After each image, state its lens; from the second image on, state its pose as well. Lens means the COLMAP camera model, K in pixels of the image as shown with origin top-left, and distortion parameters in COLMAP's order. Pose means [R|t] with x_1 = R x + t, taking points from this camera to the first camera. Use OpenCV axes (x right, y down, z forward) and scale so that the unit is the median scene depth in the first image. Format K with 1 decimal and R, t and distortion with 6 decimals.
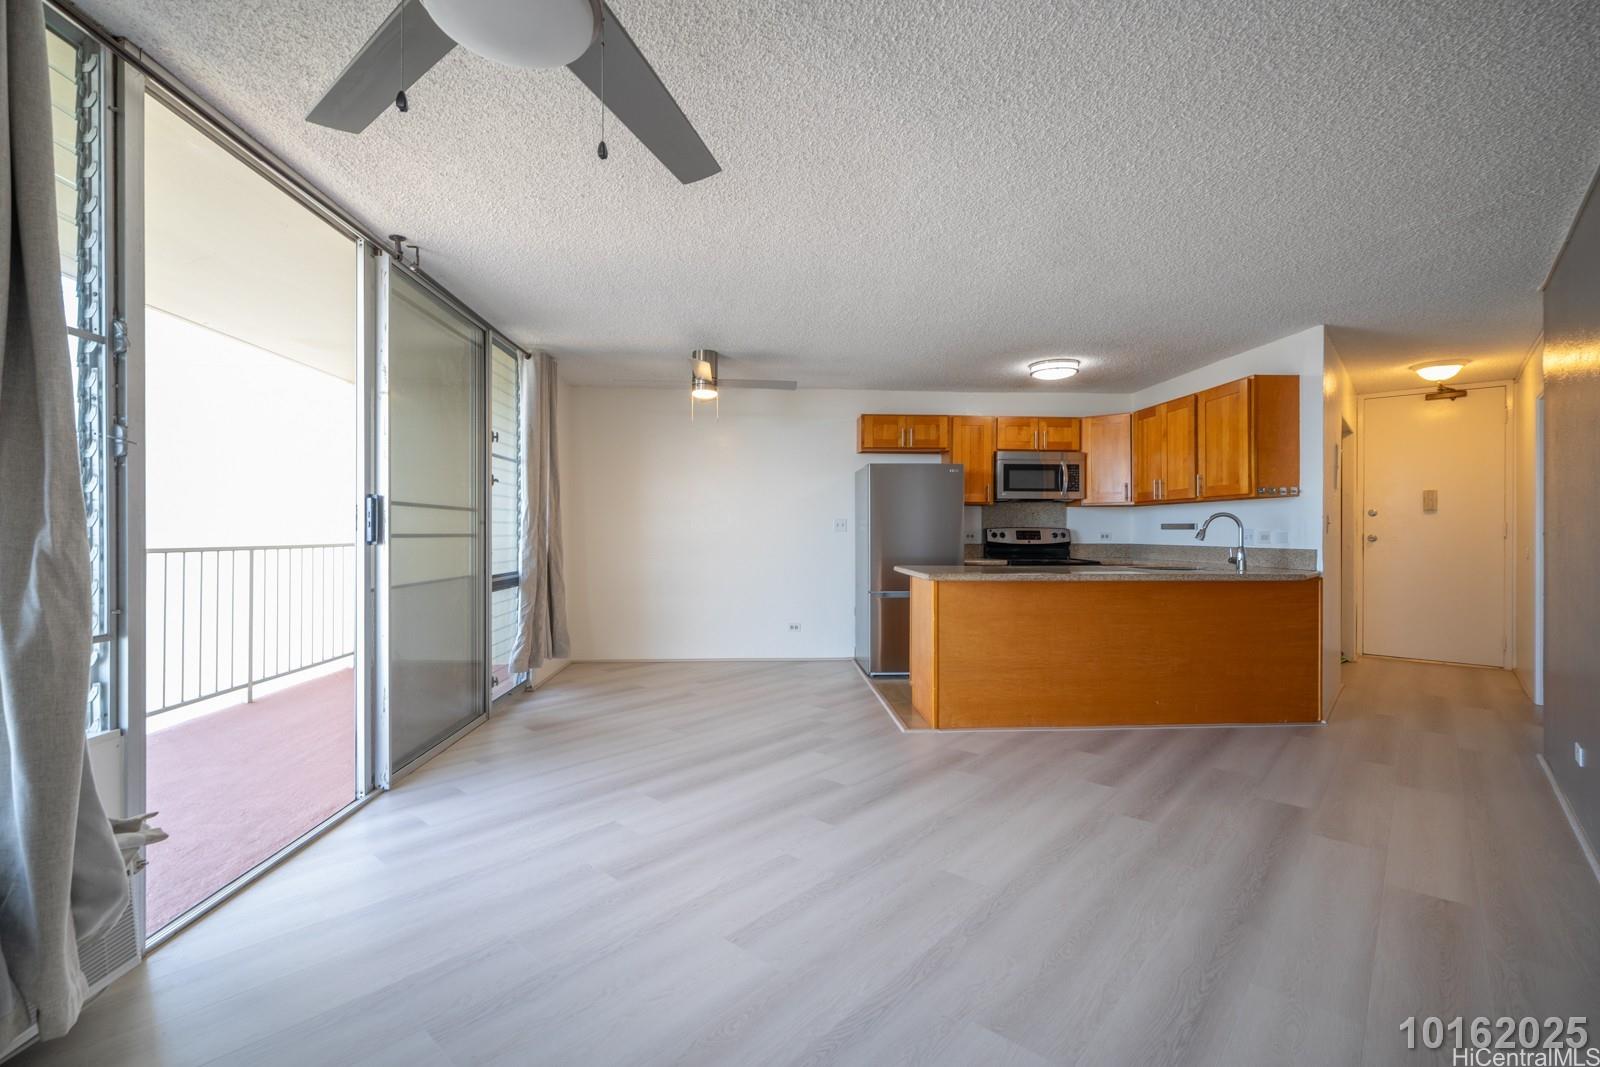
lens RADIAL K [[708.8, 0, 794.3], [0, 708.8, 532.2], [0, 0, 1]] dist [-0.001790, -0.000438]
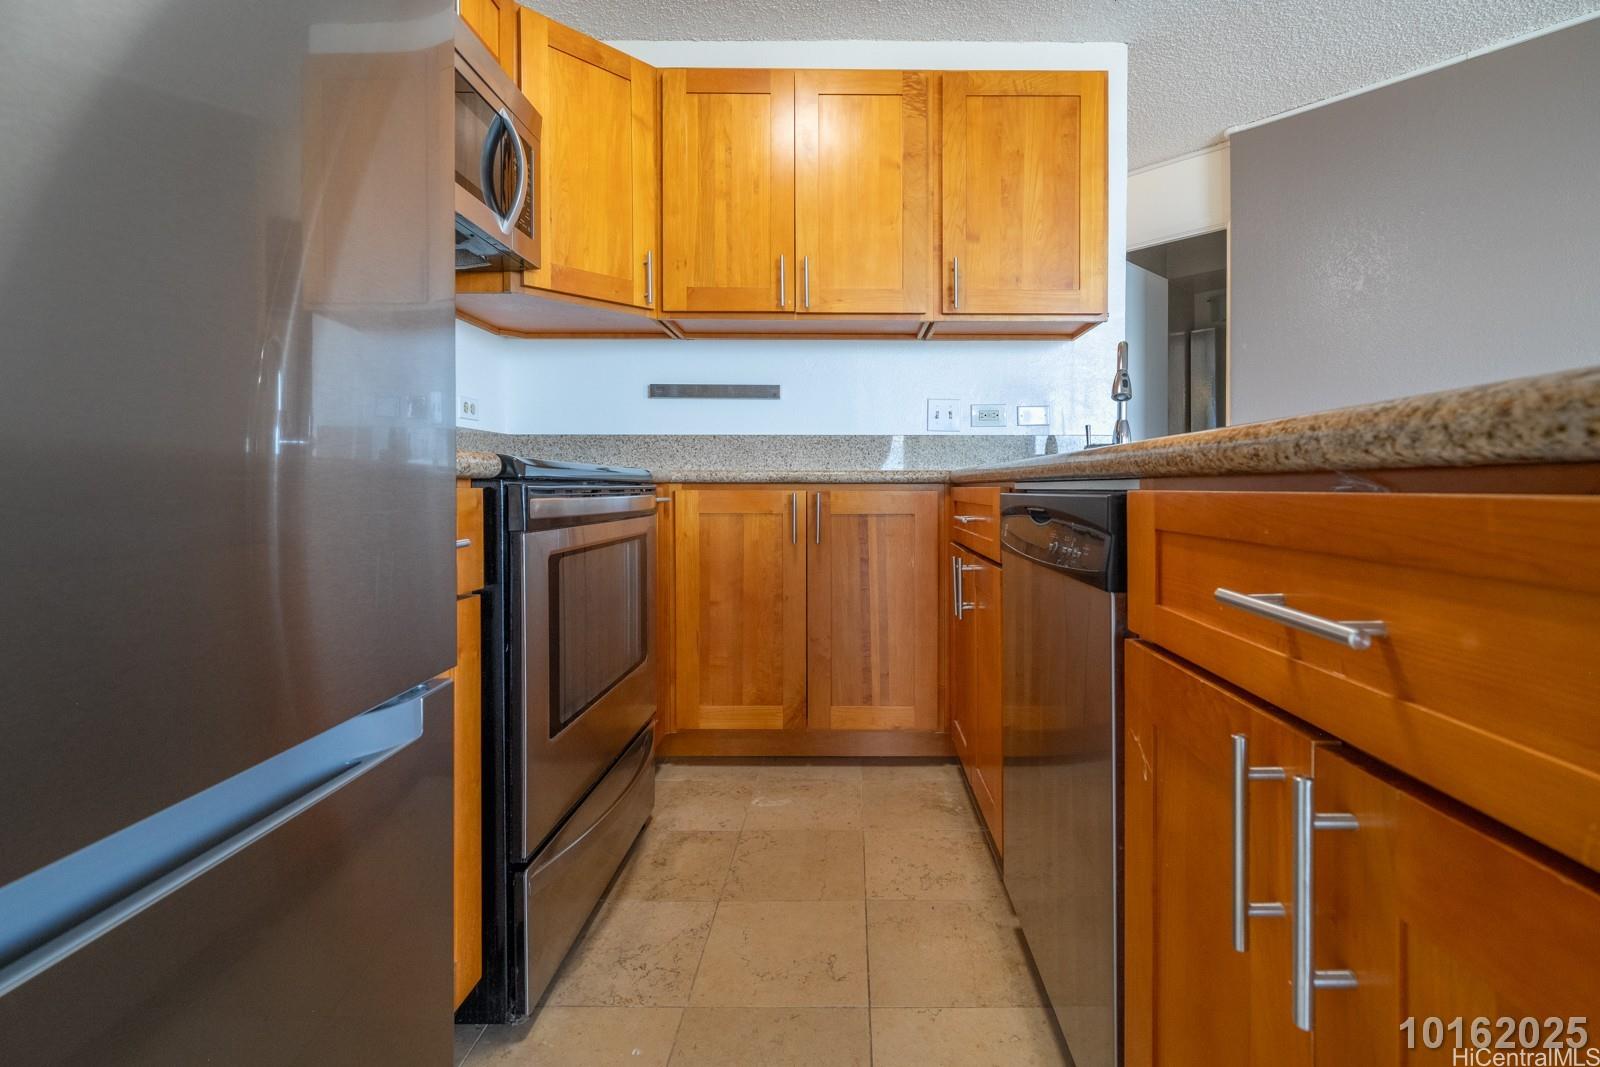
lens RADIAL K [[708.8, 0, 861.7], [0, 708.8, 490.0], [0, 0, 1]] dist [-0.001790, -0.000438]
pose [[0.043489, -0.009976, 0.999004, 0.119714], [0.000092, 0.999950, 0.009981, 0.049250], [-0.999054, -0.000342, 0.043487, 0.924588]]
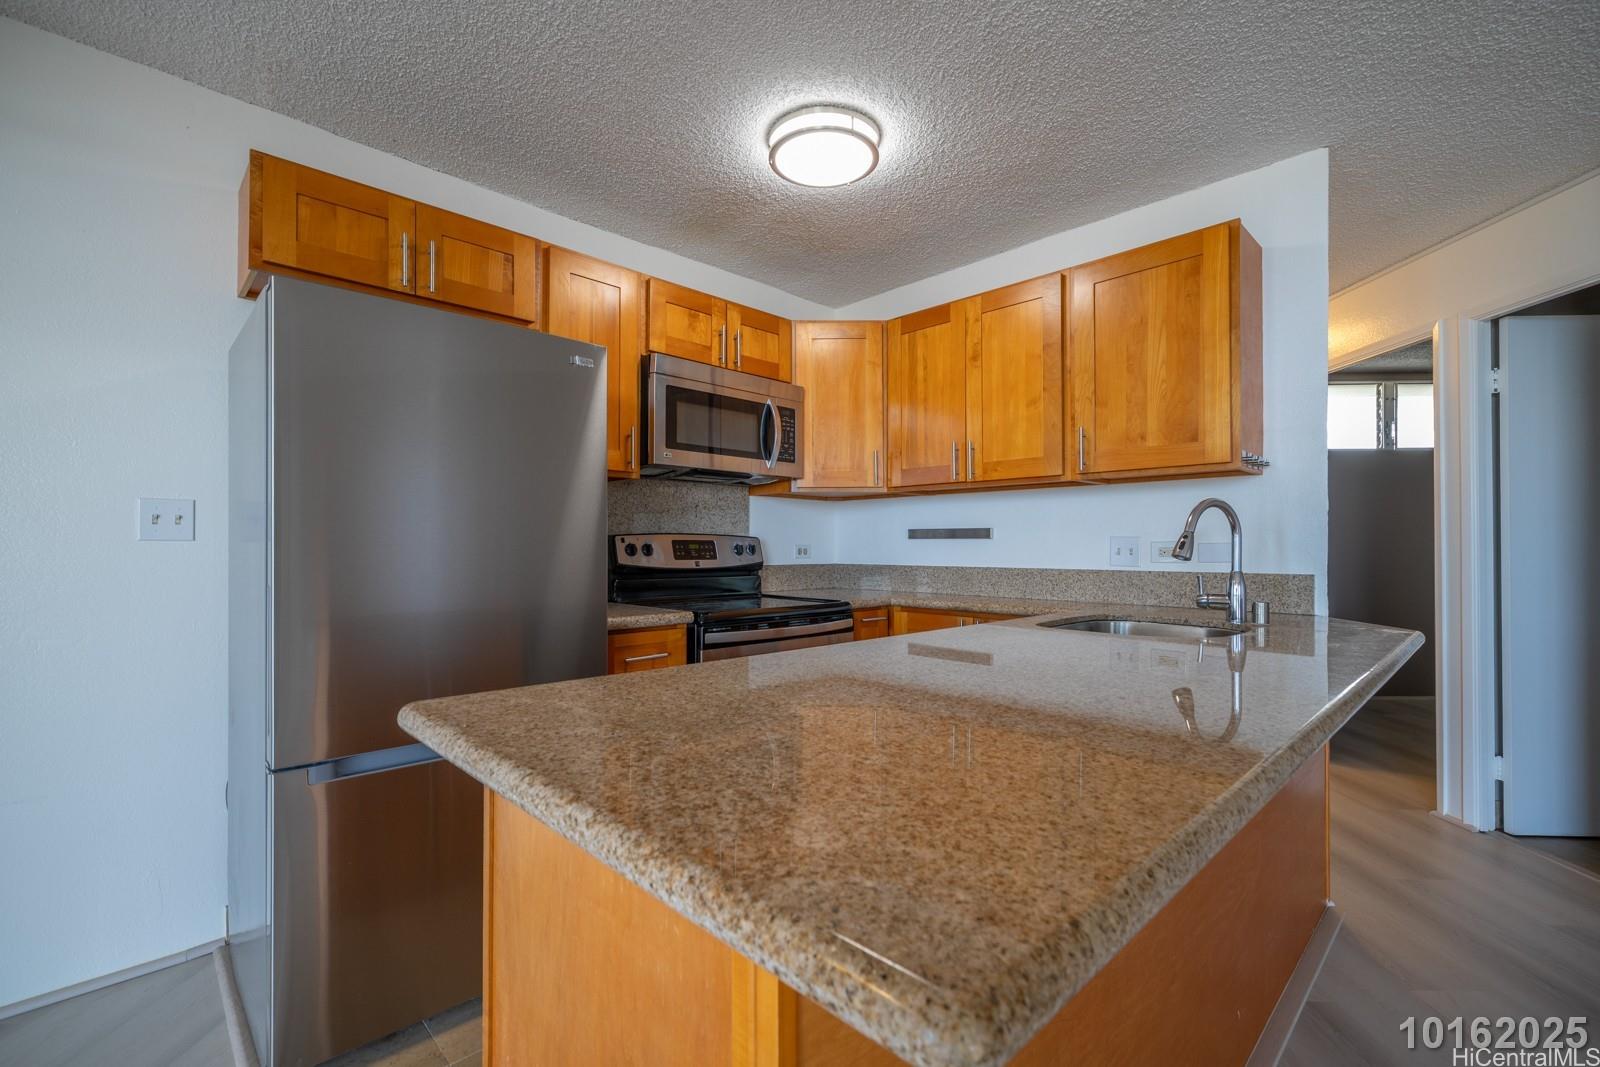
lens RADIAL K [[708.8, 0, 802.8], [0, 708.8, 548.2], [0, 0, 1]] dist [-0.001790, -0.000438]
pose [[0.757961, -0.002136, 0.652296, 0.081983], [0.001306, 0.999998, 0.001757, 0.002707], [-0.652298, -0.000480, 0.757962, 0.665781]]
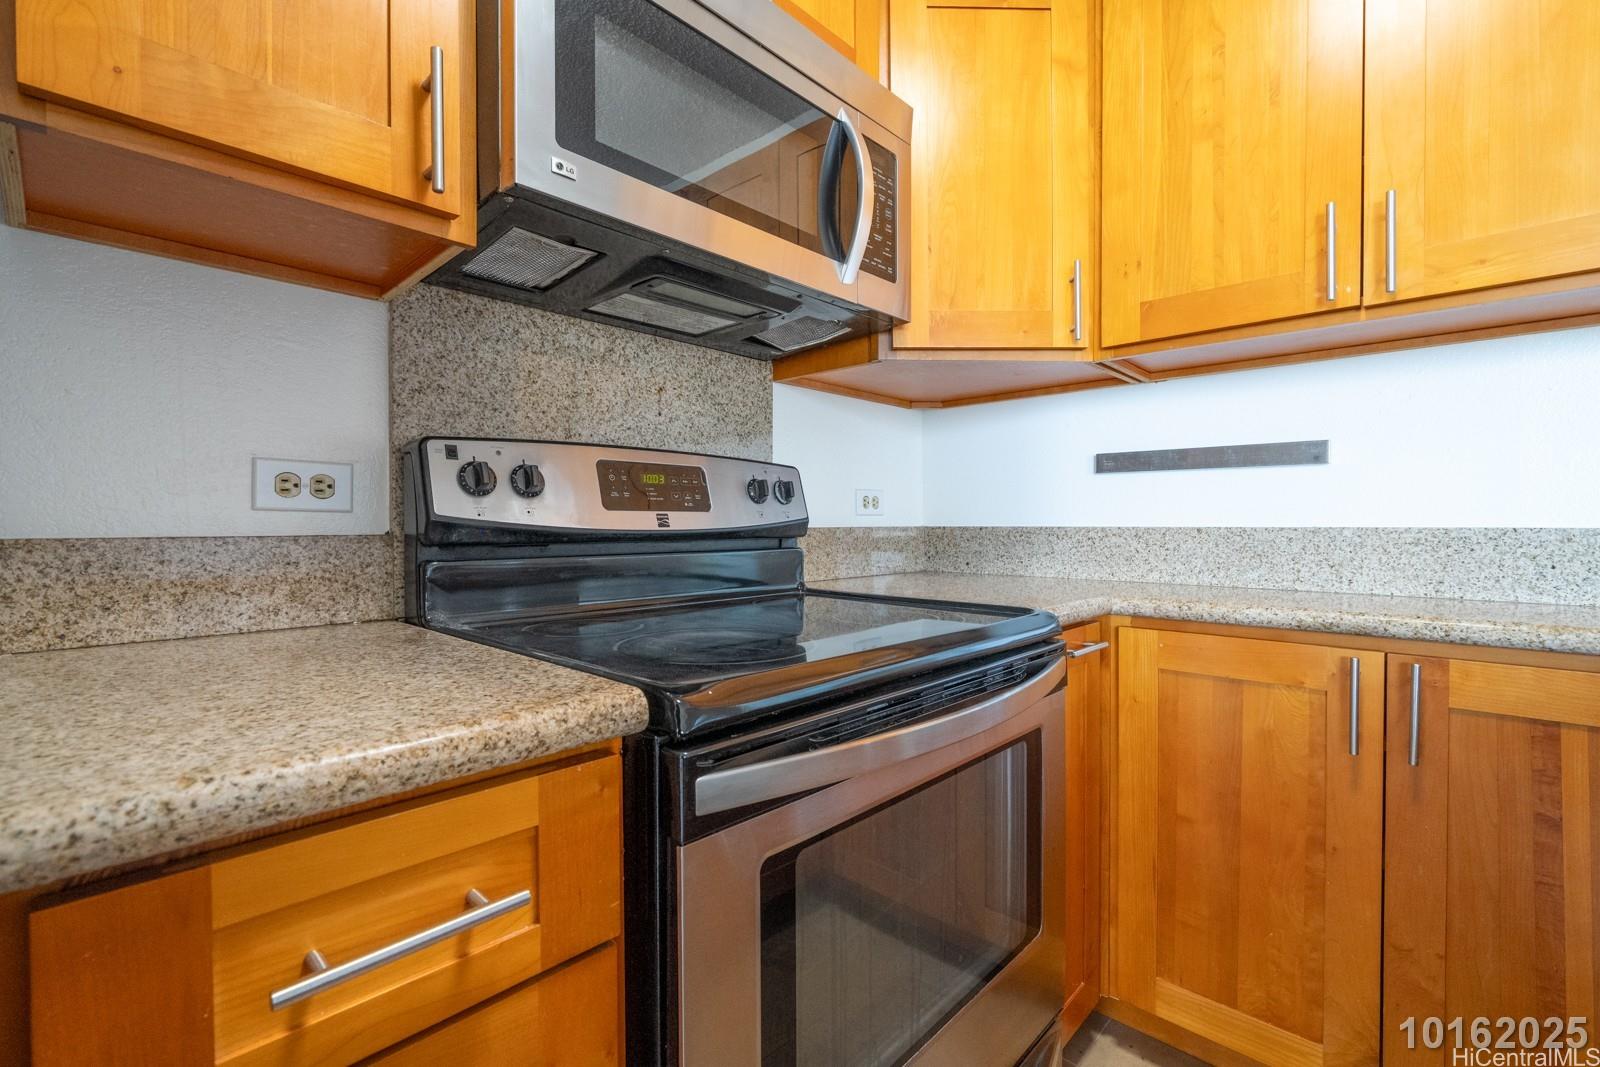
lens RADIAL K [[708.8, 0, 802.3], [0, 708.8, 531.4], [0, 0, 1]] dist [-0.001790, -0.000438]
pose [[0.727797, -0.013753, 0.685655, 0.255317], [0.002740, 0.999849, 0.017146, 0.015071], [-0.685788, -0.010600, 0.727725, 0.940159]]
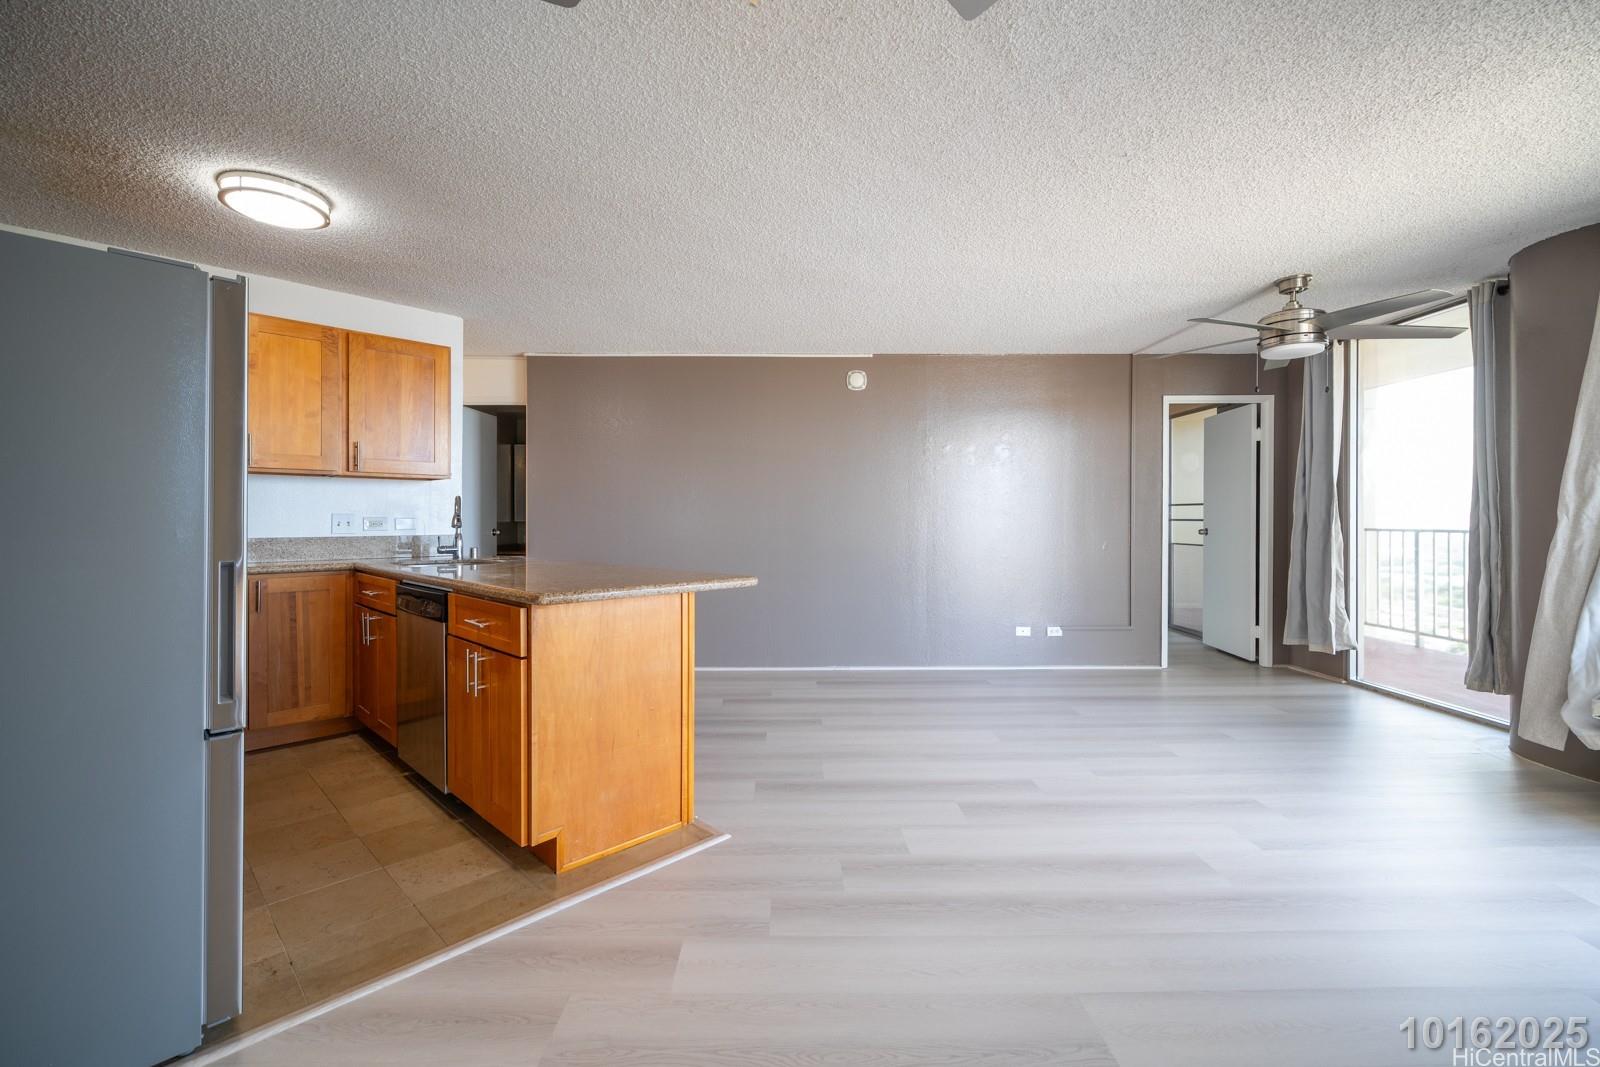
lens RADIAL K [[669.1, 0, 787.1], [0, 669.1, 519.1], [0, 0, 1]] dist [-0.004047, -0.000049]
pose [[-0.670970, -0.006107, 0.741459, -0.238883], [-0.003210, 0.999981, 0.005331, -0.003935], [-0.741478, 0.001197, -0.670977, 1.014592]]
